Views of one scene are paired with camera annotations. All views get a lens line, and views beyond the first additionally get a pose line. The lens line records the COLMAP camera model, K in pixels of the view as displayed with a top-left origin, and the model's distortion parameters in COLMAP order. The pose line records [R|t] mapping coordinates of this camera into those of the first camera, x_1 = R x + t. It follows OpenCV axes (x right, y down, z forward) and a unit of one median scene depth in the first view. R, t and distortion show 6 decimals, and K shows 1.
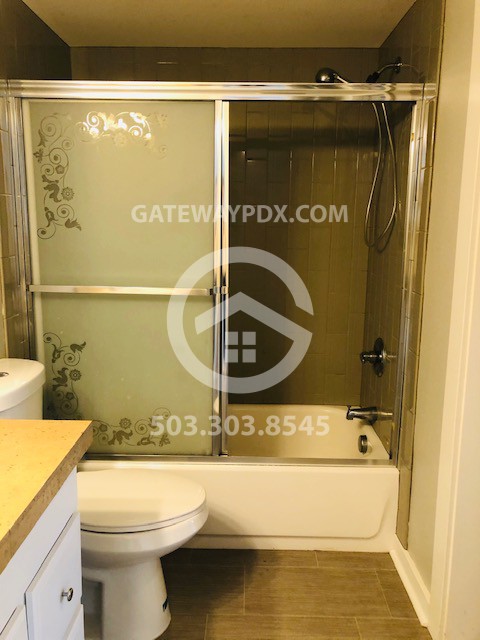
lens RADIAL K [[521.1, 0, 245.8], [0, 521.1, 335.4], [0, 0, 1]] dist [0.022627, -0.015088]
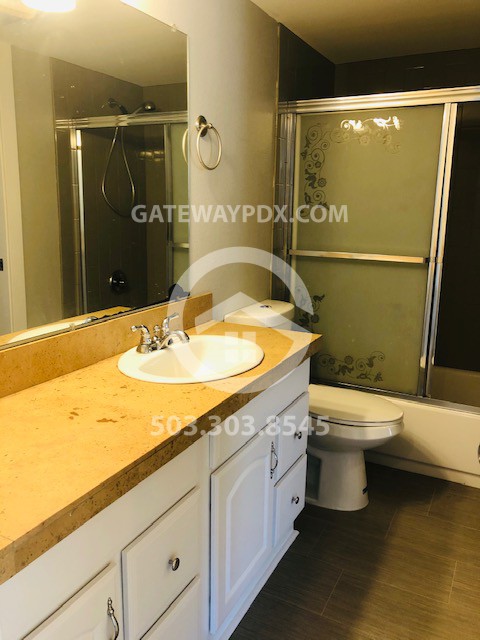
lens RADIAL K [[521.1, 0, 239.8], [0, 521.1, 321.3], [0, 0, 1]] dist [0.022627, -0.015088]
pose [[0.892614, 0.096257, -0.440426, 0.096066], [-0.079689, 0.995245, 0.056010, 0.025743], [0.443723, -0.014898, 0.896040, -0.300446]]
